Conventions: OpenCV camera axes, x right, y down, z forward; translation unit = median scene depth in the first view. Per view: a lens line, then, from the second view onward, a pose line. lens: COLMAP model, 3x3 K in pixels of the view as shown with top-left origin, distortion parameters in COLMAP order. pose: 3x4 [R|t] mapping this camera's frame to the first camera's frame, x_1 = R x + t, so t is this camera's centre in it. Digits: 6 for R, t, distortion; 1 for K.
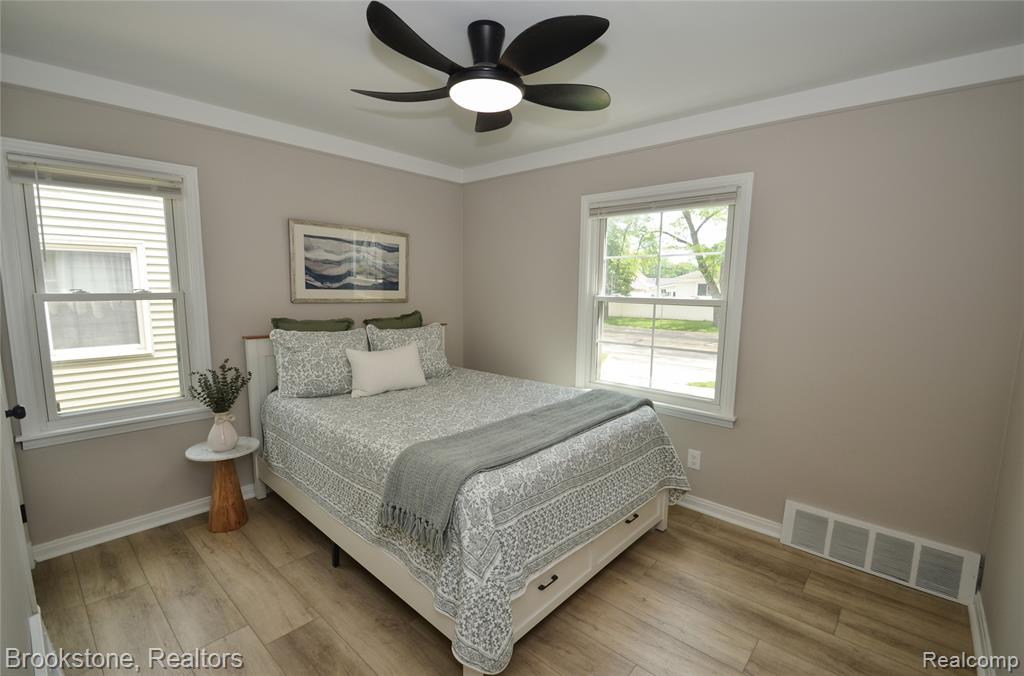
lens RADIAL K [[454.9, 0, 513.6], [0, 454.9, 346.7], [0, 0, 1]] dist [0.001316, -0.000302]
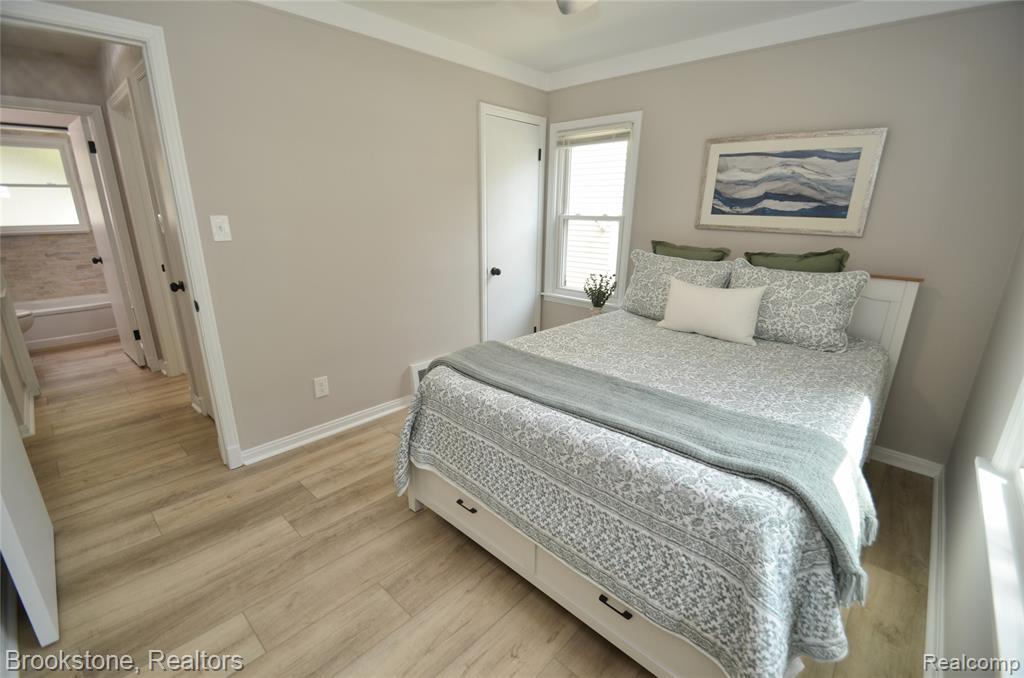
lens RADIAL K [[454.9, 0, 513.6], [0, 454.9, 347.7], [0, 0, 1]] dist [0.001316, -0.000302]
pose [[-0.022036, 0.279294, -0.959953, 0.560709], [-0.147598, 0.948755, 0.279425, -0.066662], [0.988802, 0.147844, 0.020317, 0.613356]]
